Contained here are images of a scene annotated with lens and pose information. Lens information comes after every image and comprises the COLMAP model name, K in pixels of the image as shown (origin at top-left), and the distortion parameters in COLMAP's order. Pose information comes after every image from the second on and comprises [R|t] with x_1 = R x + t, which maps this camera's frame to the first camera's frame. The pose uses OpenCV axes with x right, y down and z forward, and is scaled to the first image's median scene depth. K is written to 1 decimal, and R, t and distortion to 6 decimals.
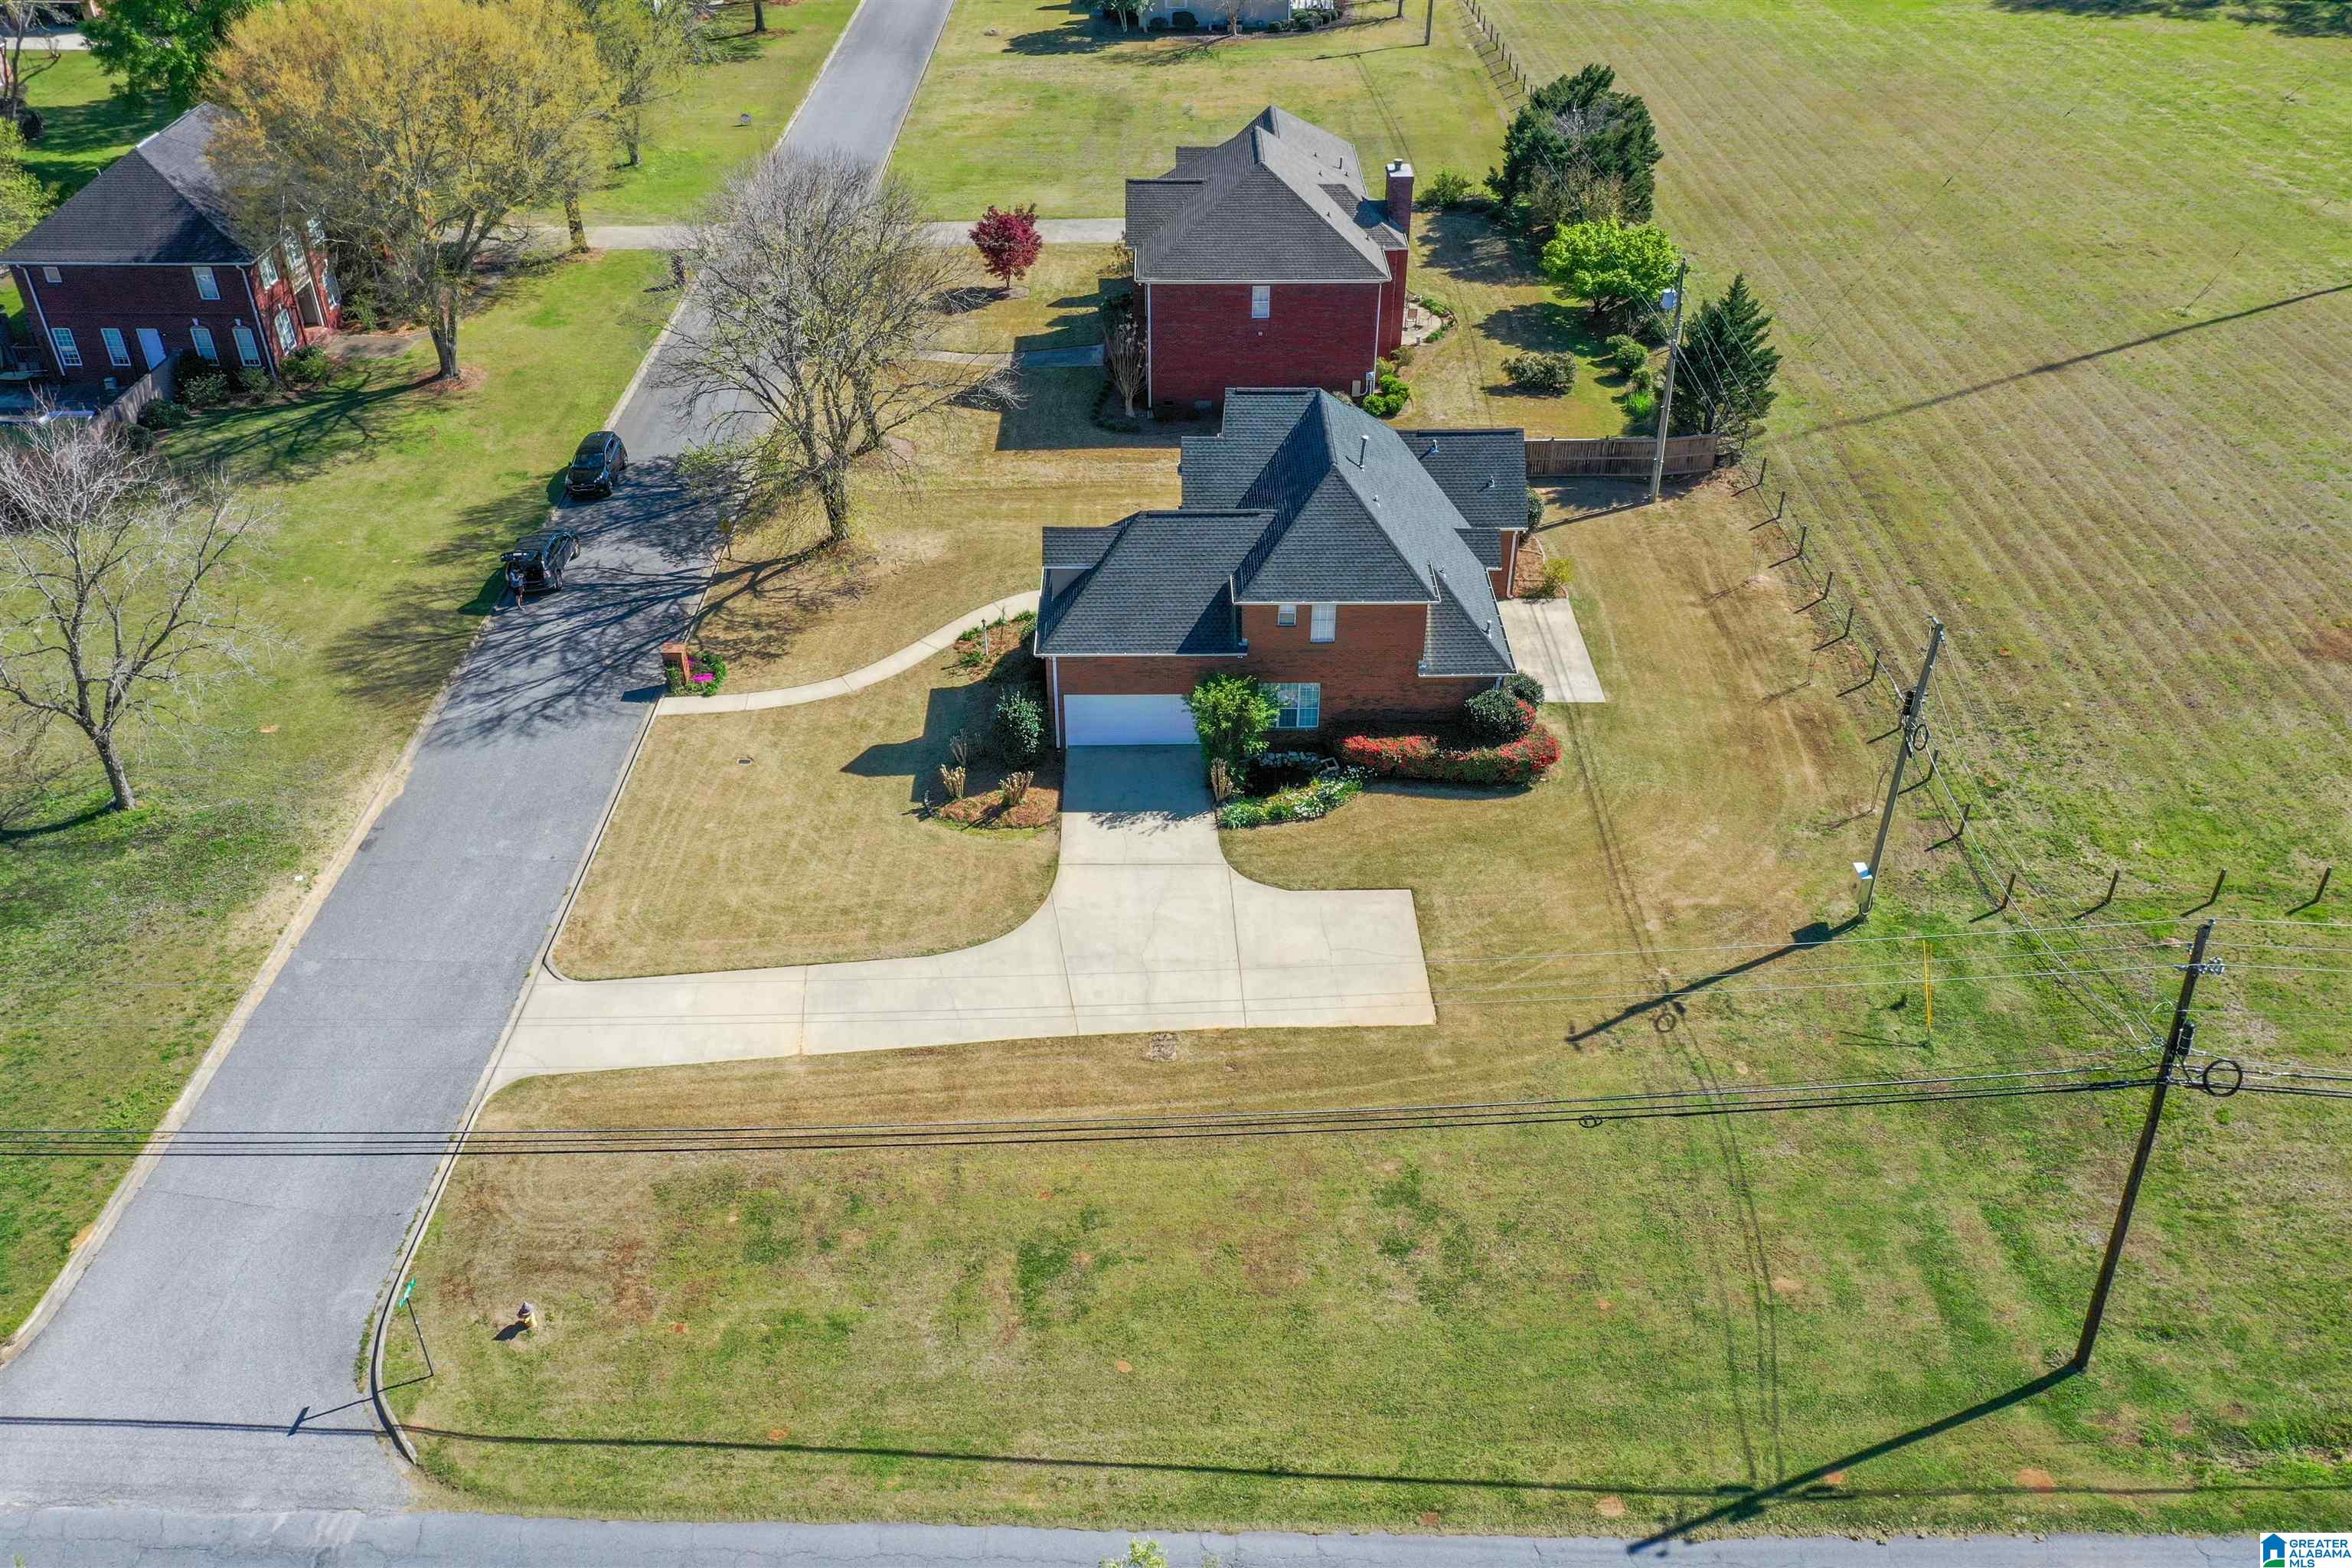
lens RADIAL K [[1844.0, 0, 1173.3], [0, 1844.0, 777.7], [0, 0, 1]] dist [0.017809, -0.014348]
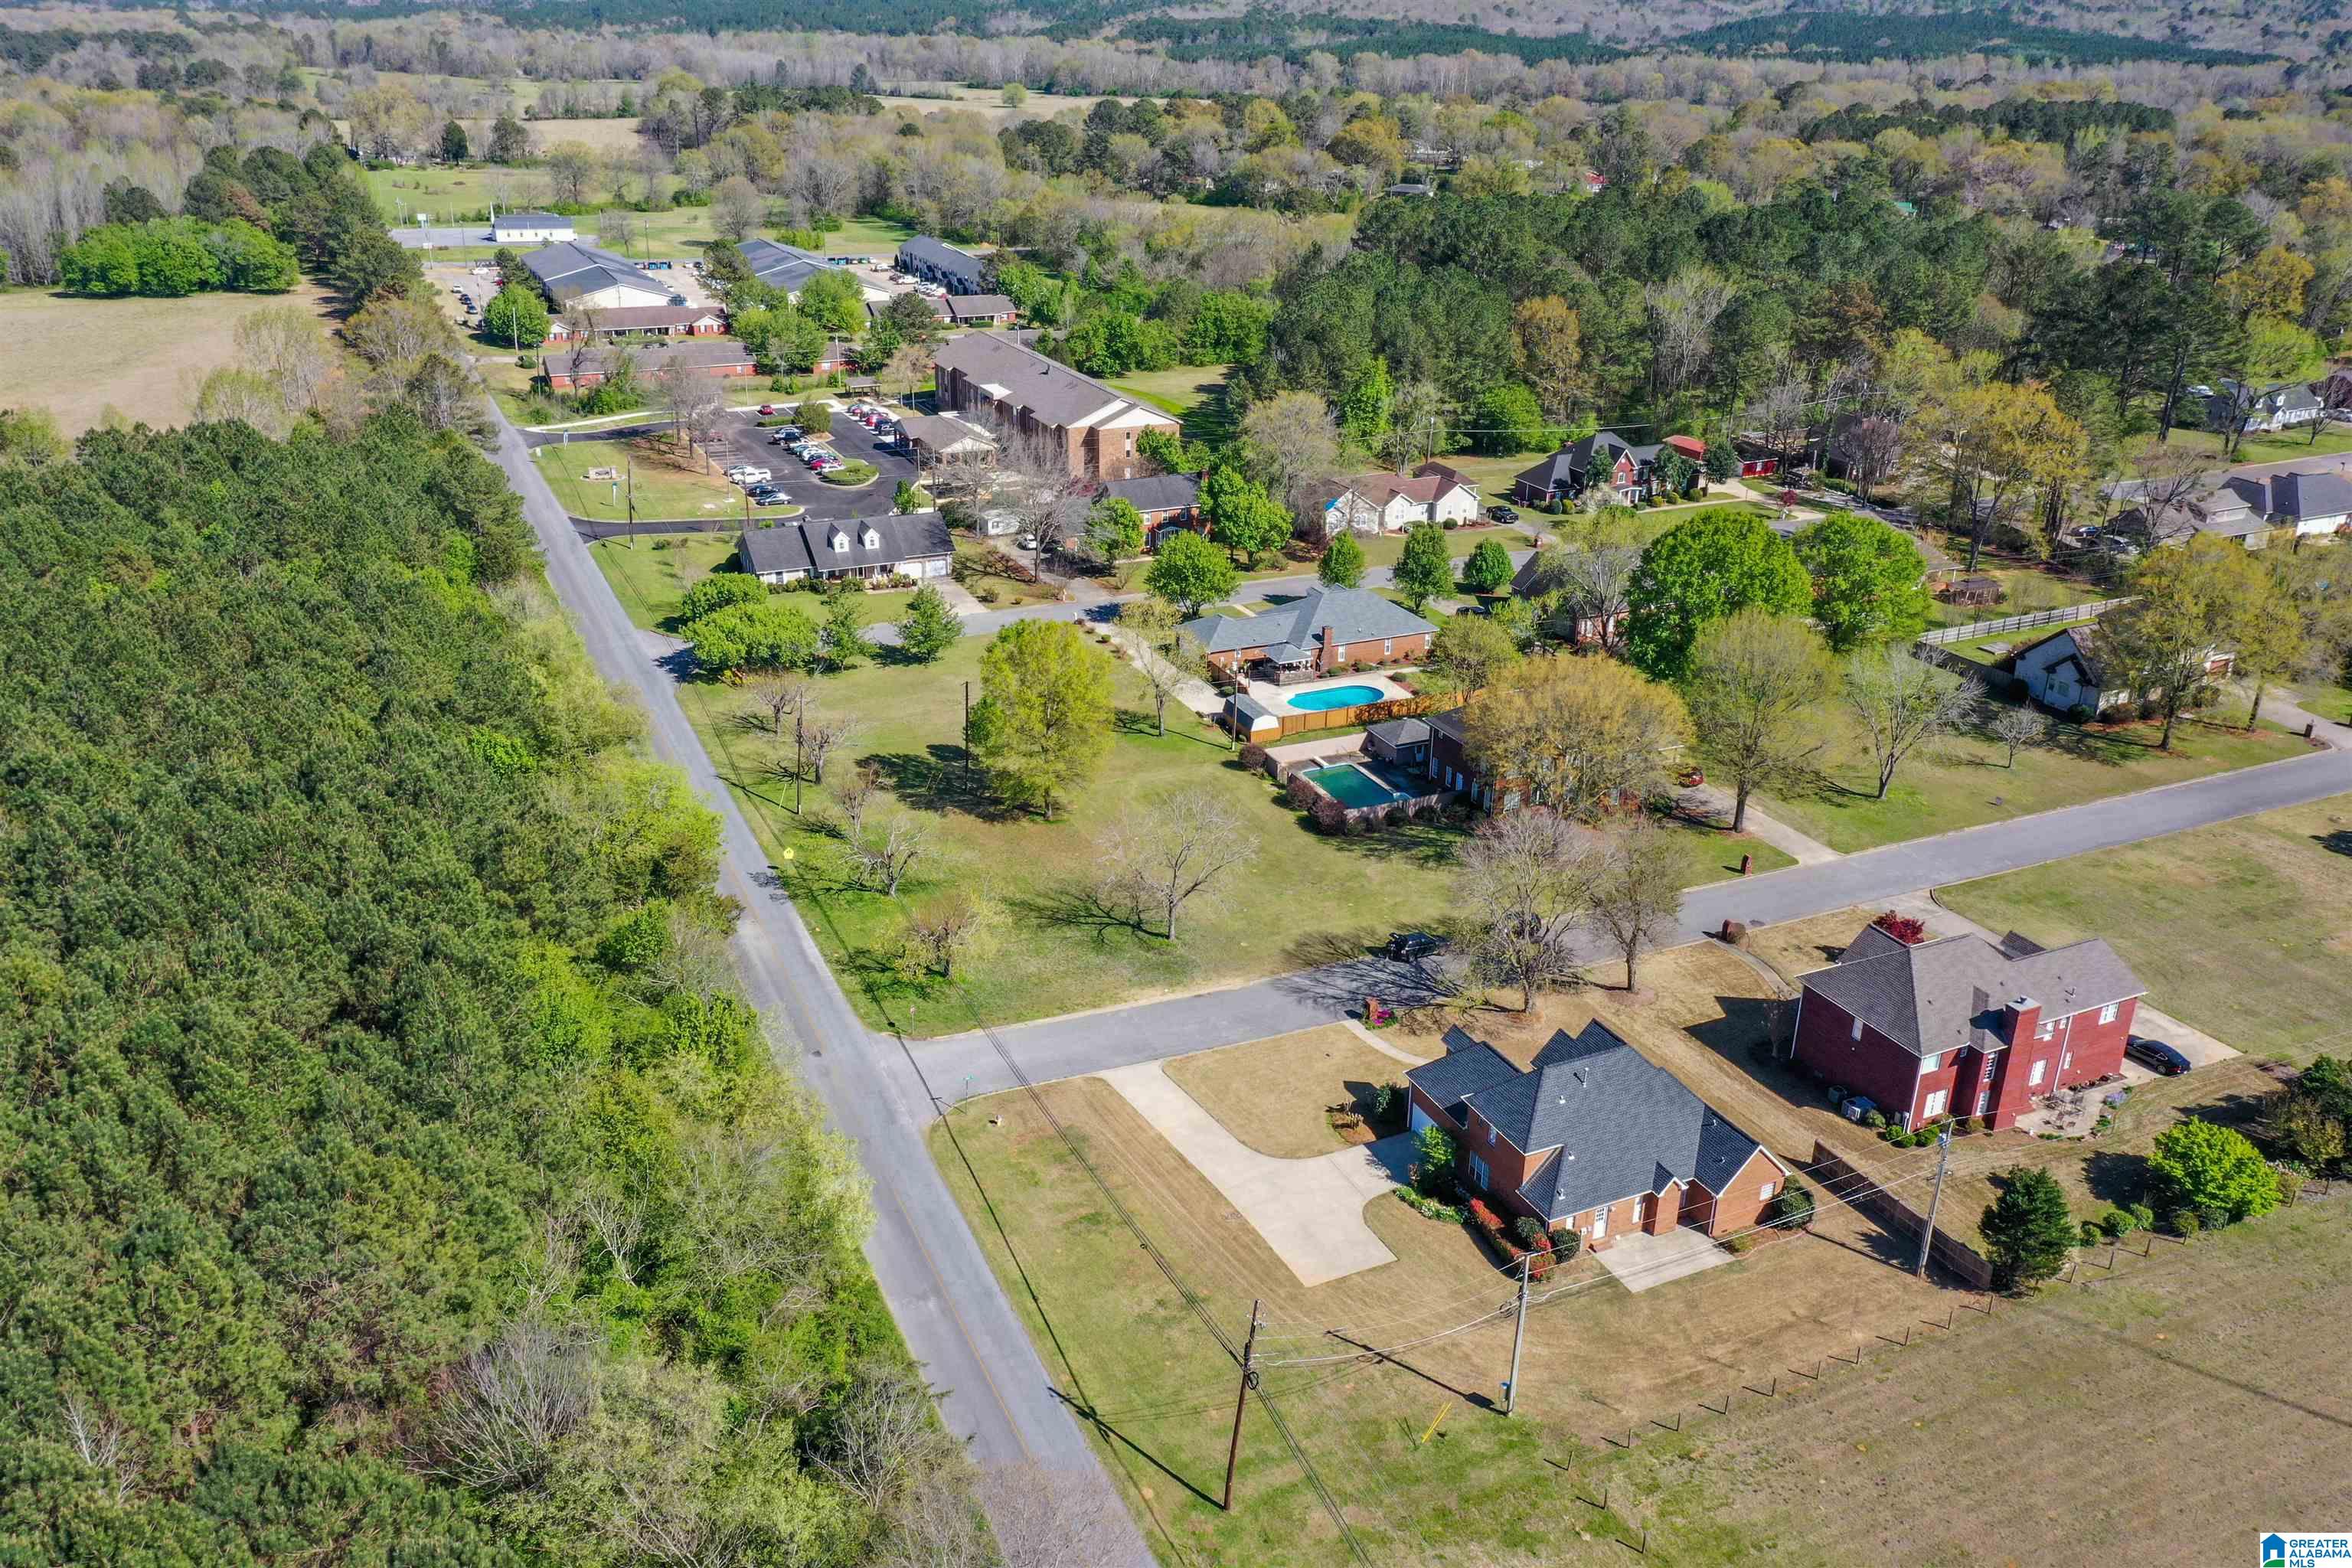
lens RADIAL K [[1844.0, 0, 1182.6], [0, 1844.0, 796.3], [0, 0, 1]] dist [0.017809, -0.014348]
pose [[0.422335, 0.365352, -0.829549, 1.306223], [-0.531628, 0.841081, 0.099772, -0.373806], [0.734169, 0.398874, 0.549449, -0.351705]]
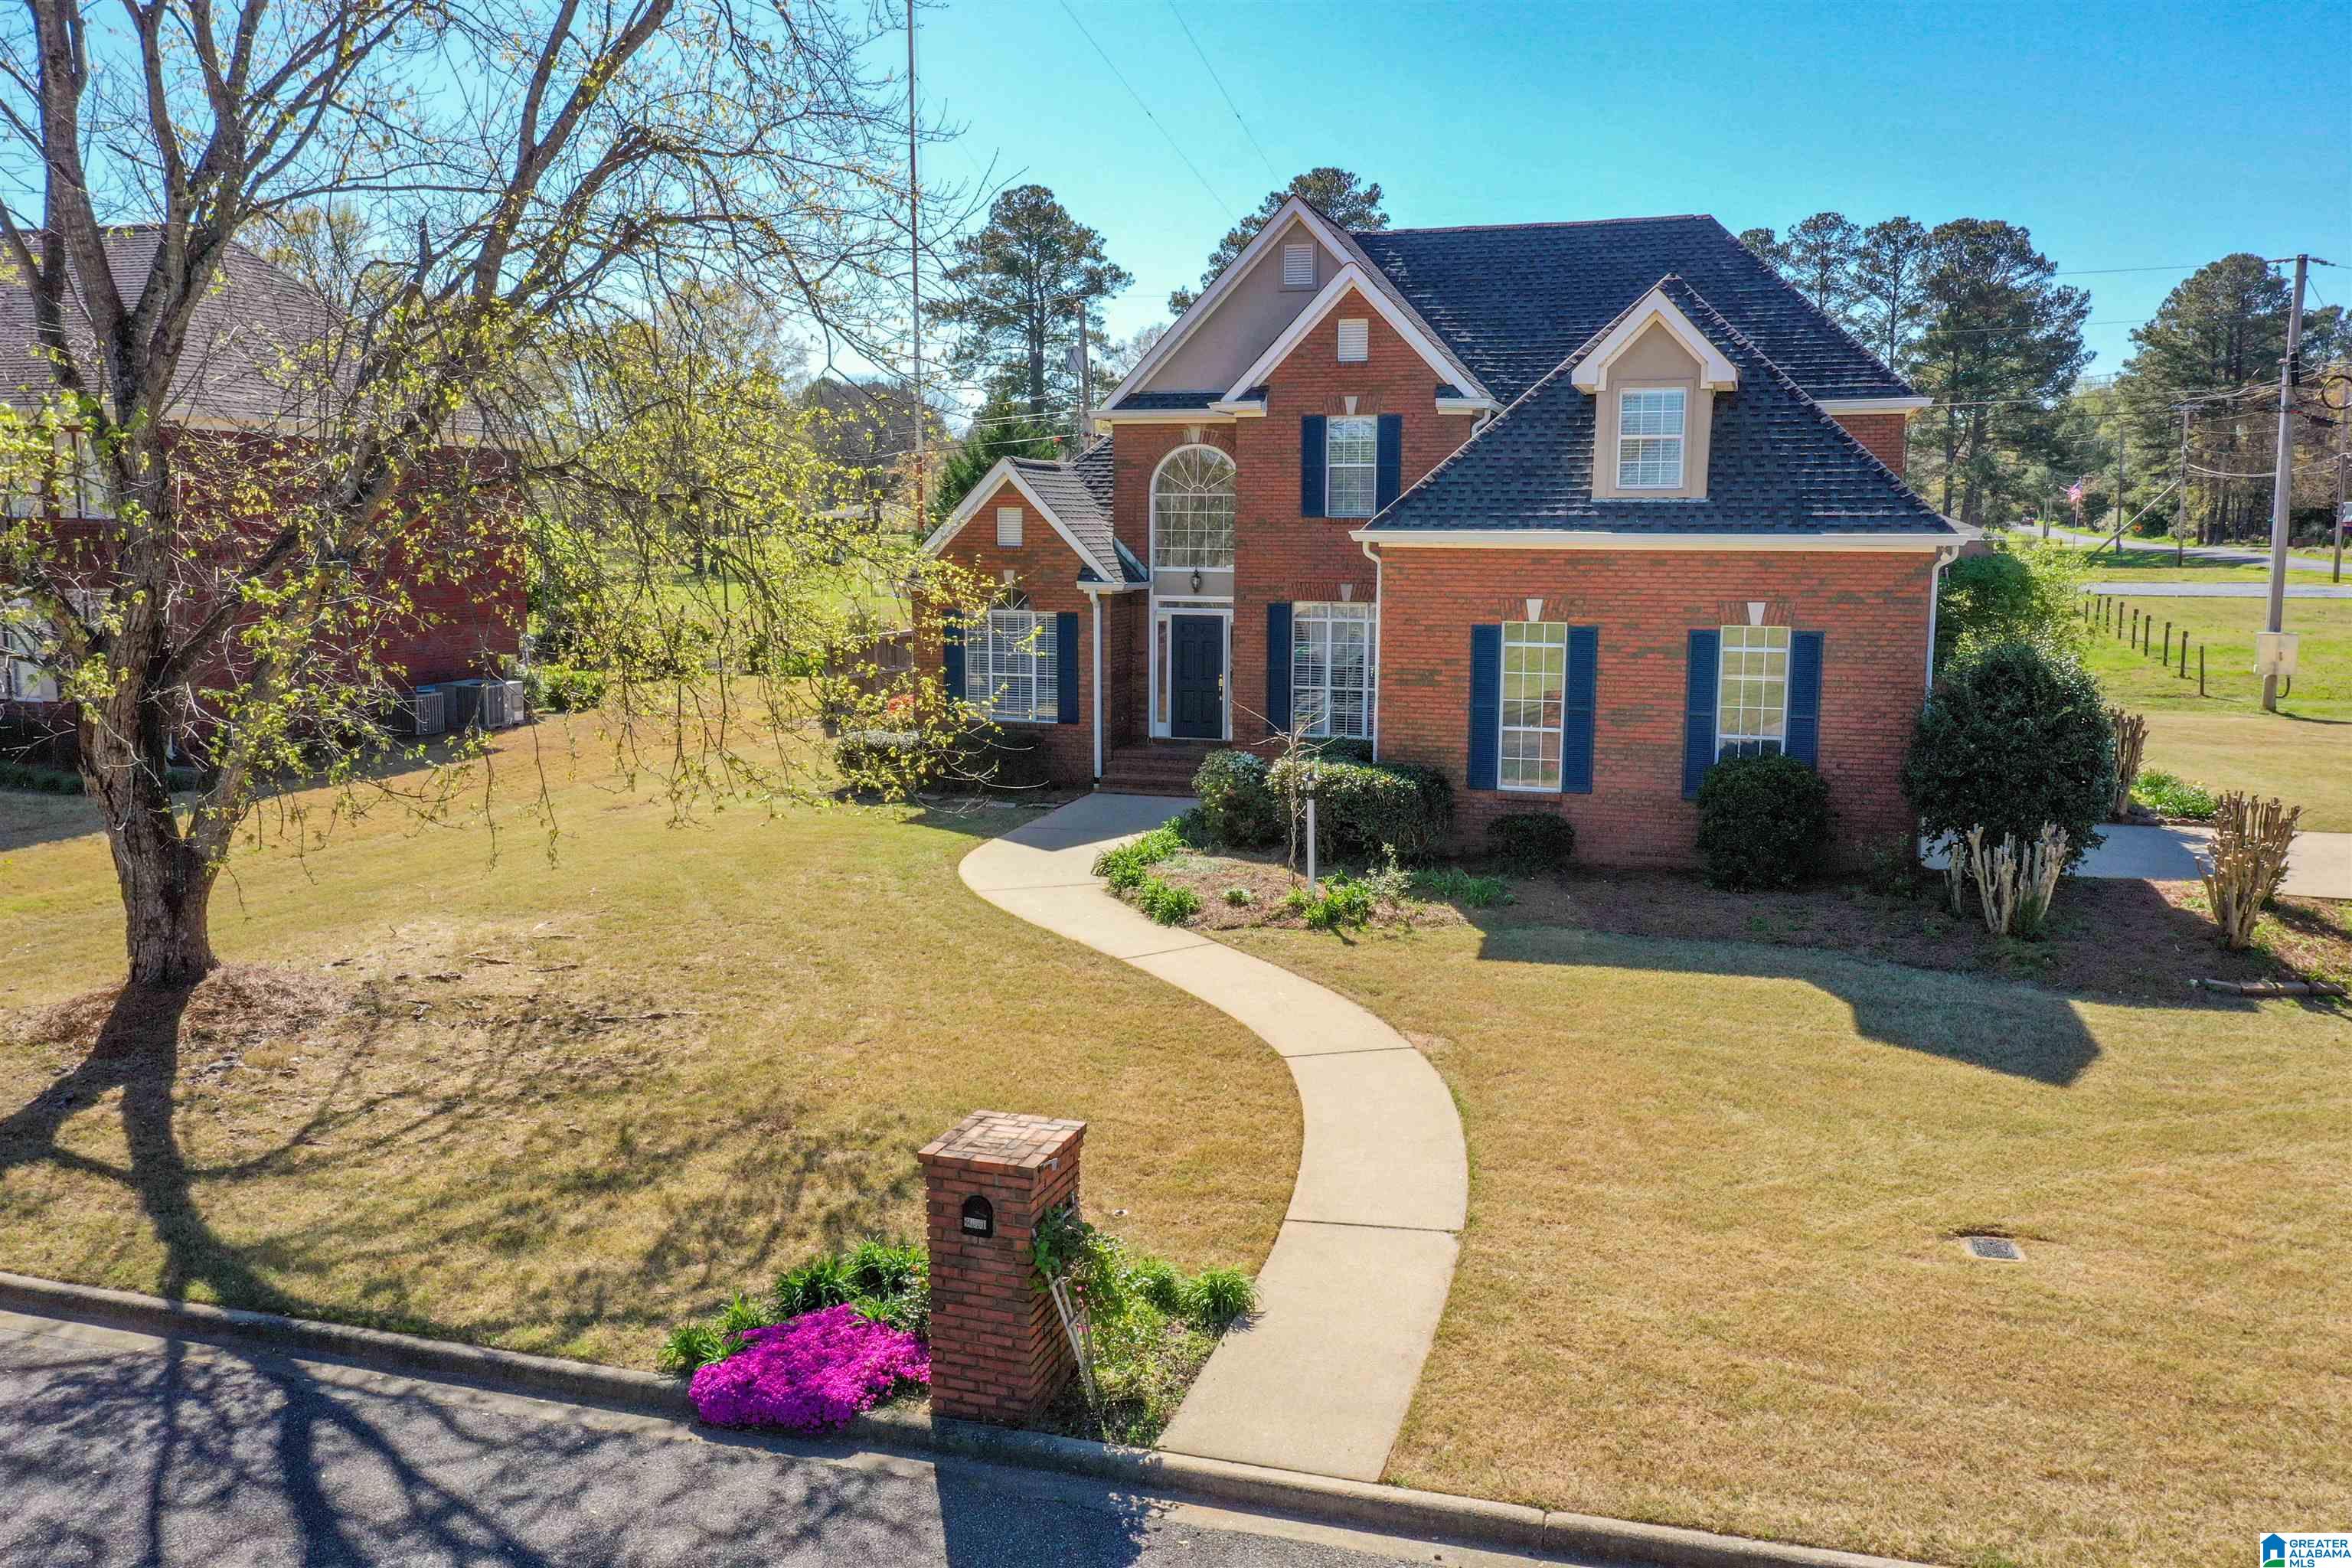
lens RADIAL K [[1844.0, 0, 1181.9], [0, 1844.0, 833.1], [0, 0, 1]] dist [0.017809, -0.014348]
pose [[0.304342, -0.148383, 0.940935, -0.438575], [0.541313, 0.839738, -0.042661, -0.082674], [-0.783809, 0.522324, 0.335889, 1.002114]]
